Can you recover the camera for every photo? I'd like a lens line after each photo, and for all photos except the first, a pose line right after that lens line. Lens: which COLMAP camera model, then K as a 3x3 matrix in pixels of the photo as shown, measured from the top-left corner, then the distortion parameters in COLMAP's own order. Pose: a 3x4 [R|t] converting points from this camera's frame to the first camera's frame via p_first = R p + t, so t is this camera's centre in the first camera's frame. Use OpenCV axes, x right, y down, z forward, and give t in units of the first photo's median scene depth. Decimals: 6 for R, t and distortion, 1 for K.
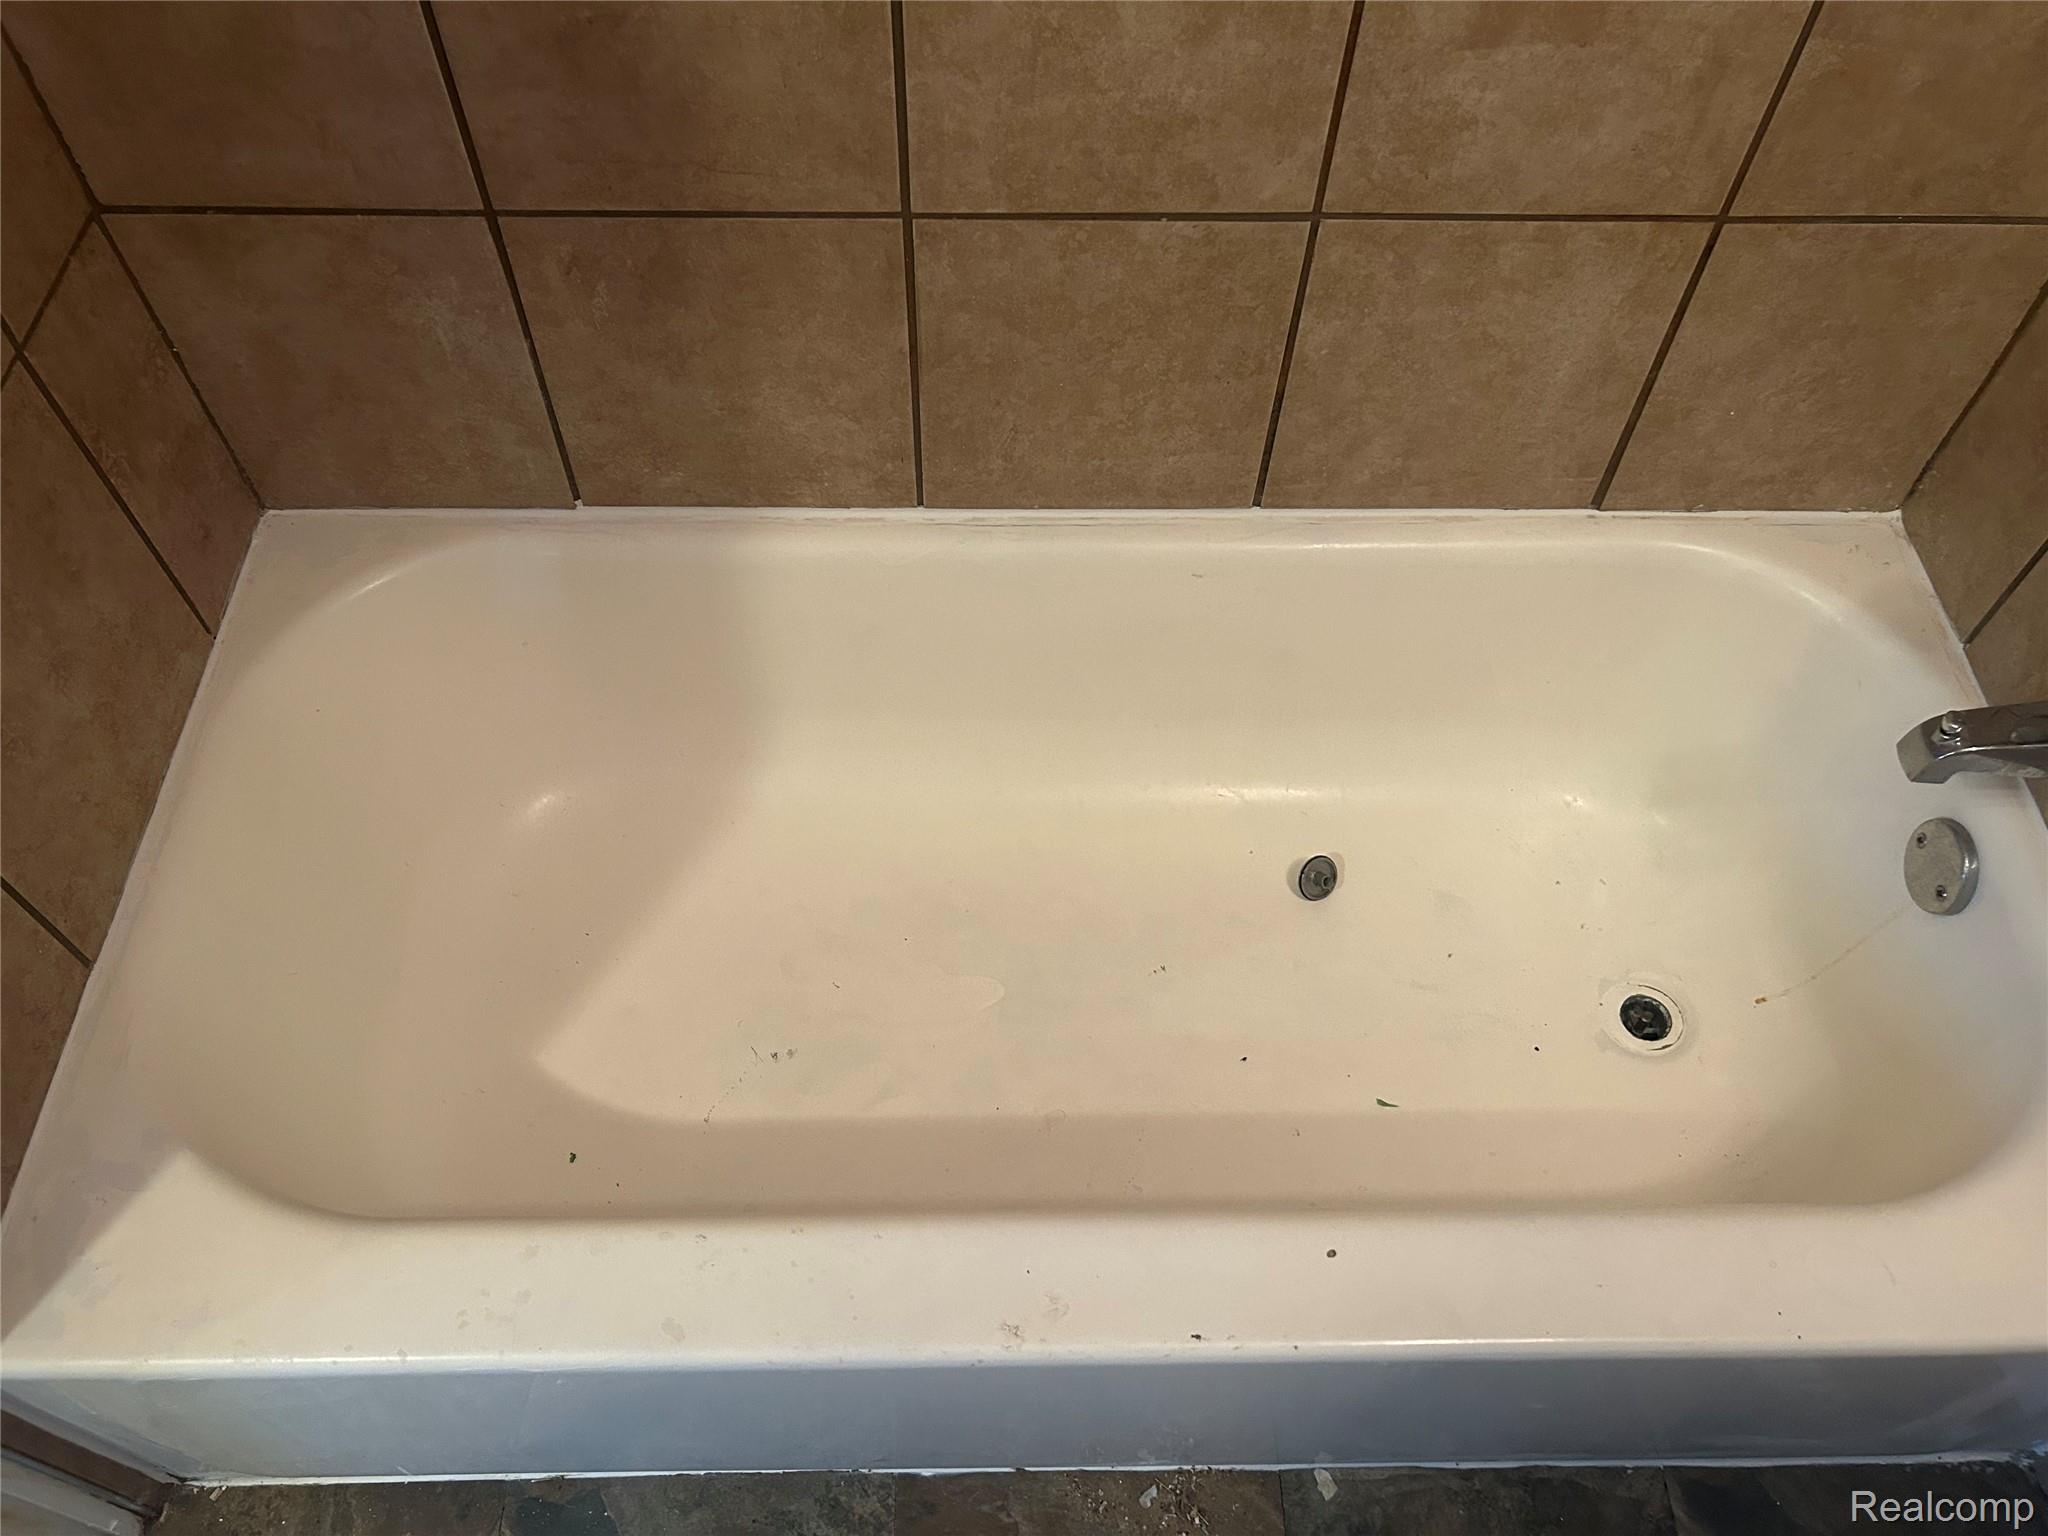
lens RADIAL K [[1539.1, 0, 1015.5], [0, 1539.1, 770.5], [0, 0, 1]] dist [0.021950, -0.023673]
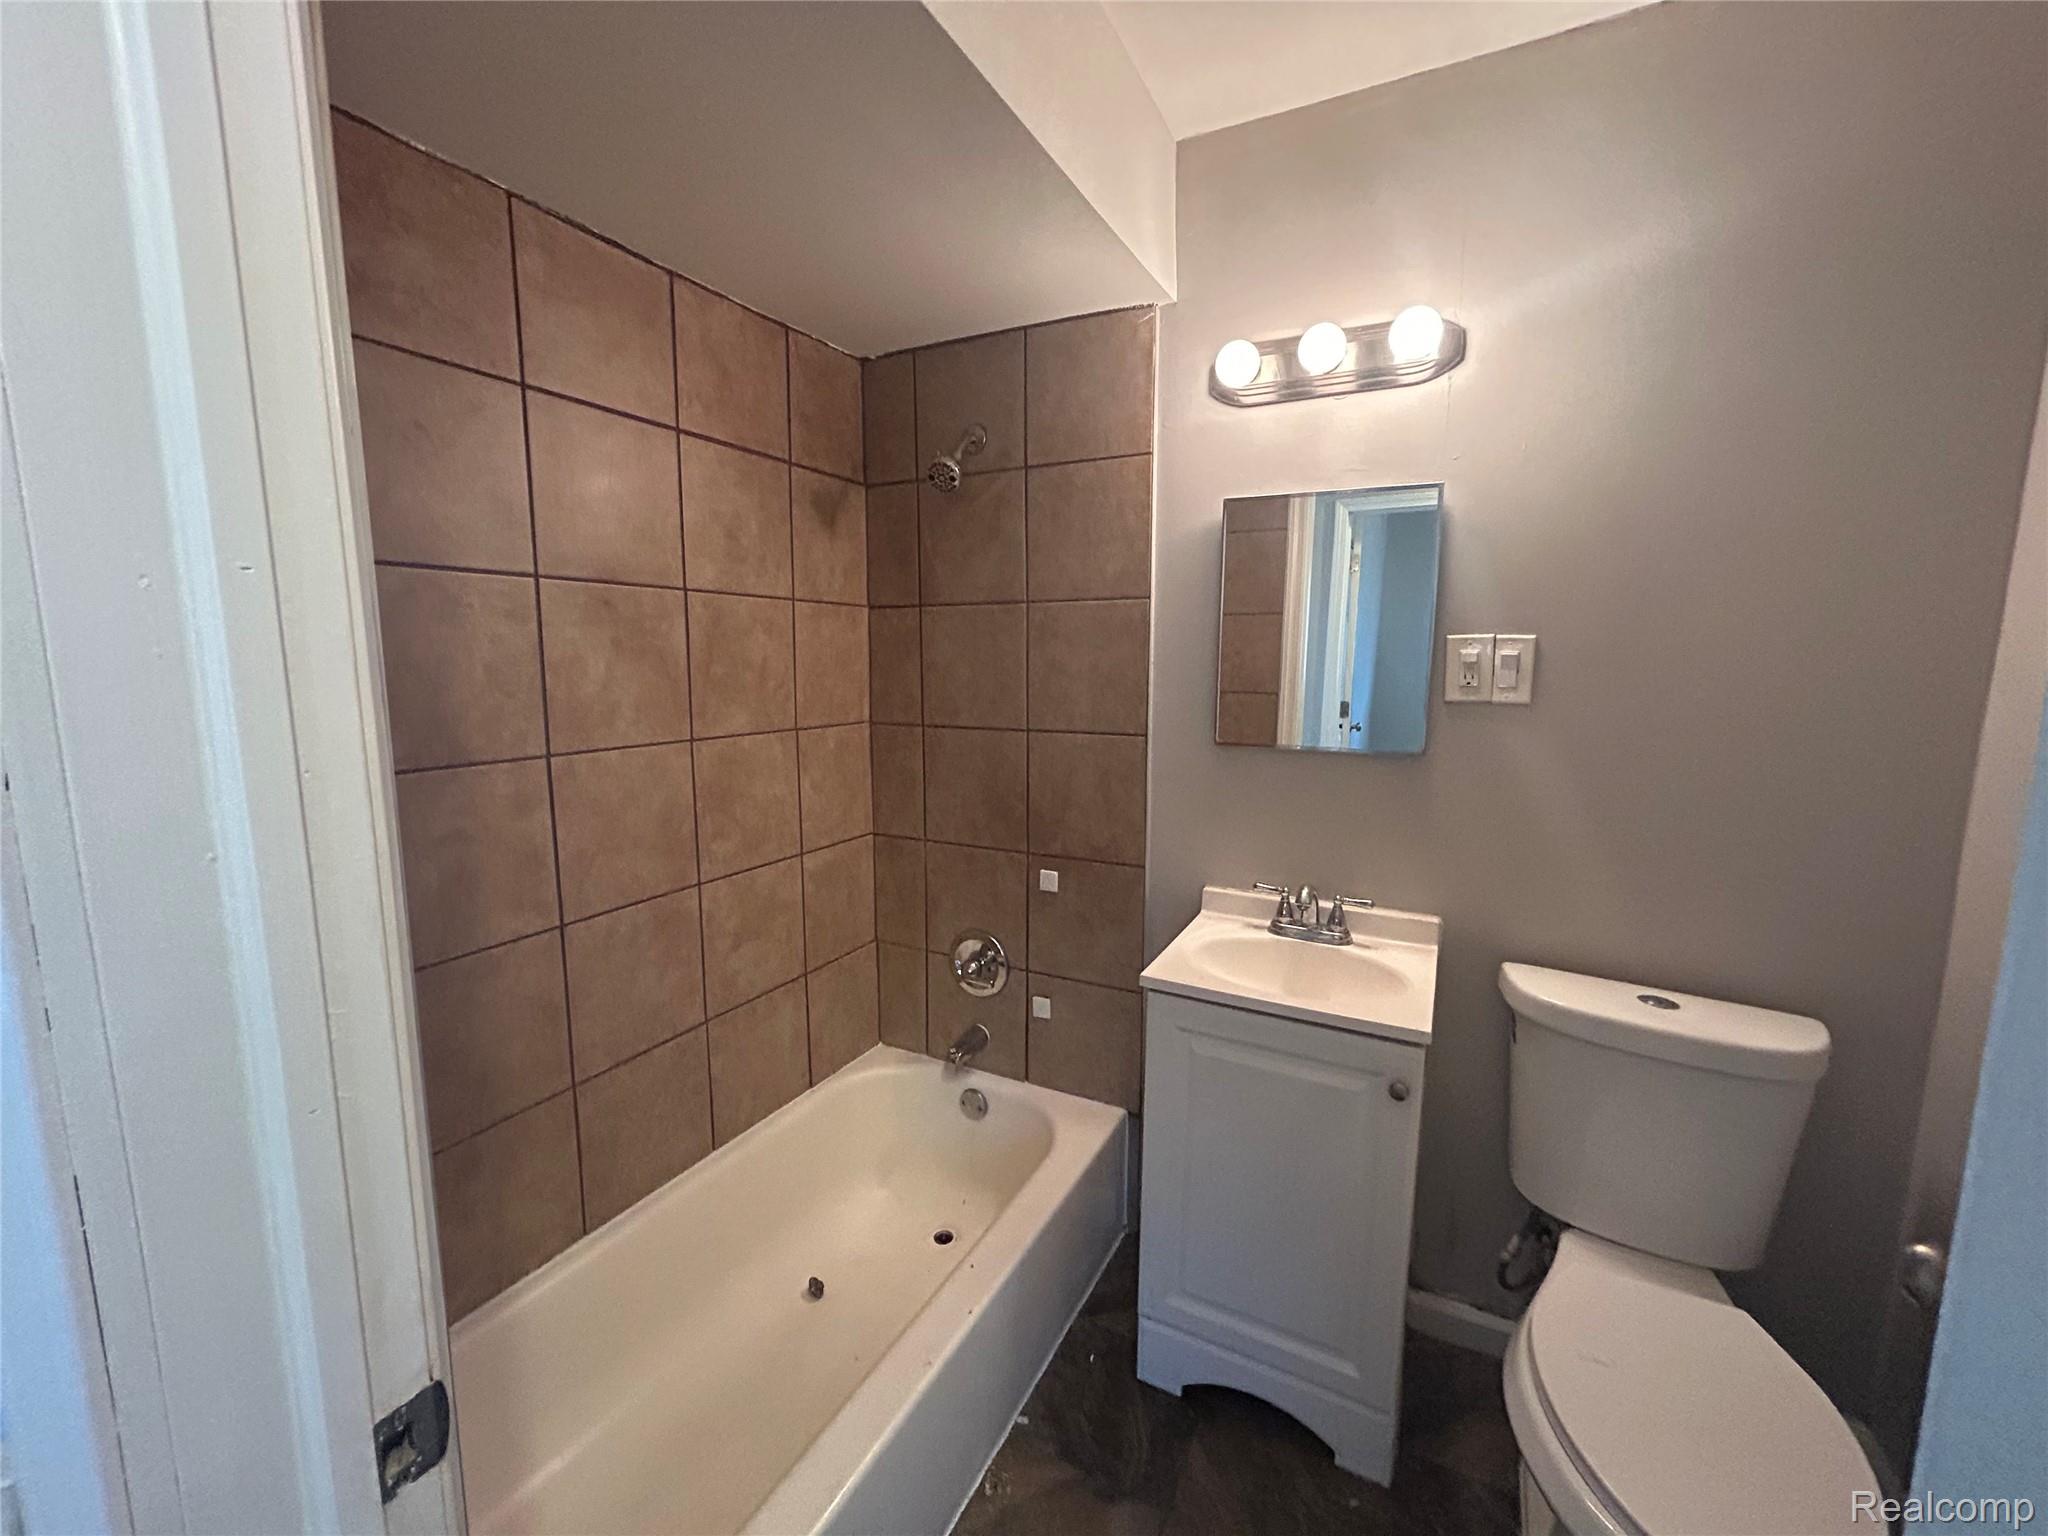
lens RADIAL K [[817.2, 0, 1035.5], [0, 817.2, 764.0], [0, 0, 1]] dist [-0.009260, 0.000239]
pose [[0.463102, -0.124115, 0.877571, -0.733142], [0.728914, 0.616611, -0.297447, 0.226577], [-0.504203, 0.777423, 0.376023, -0.239474]]
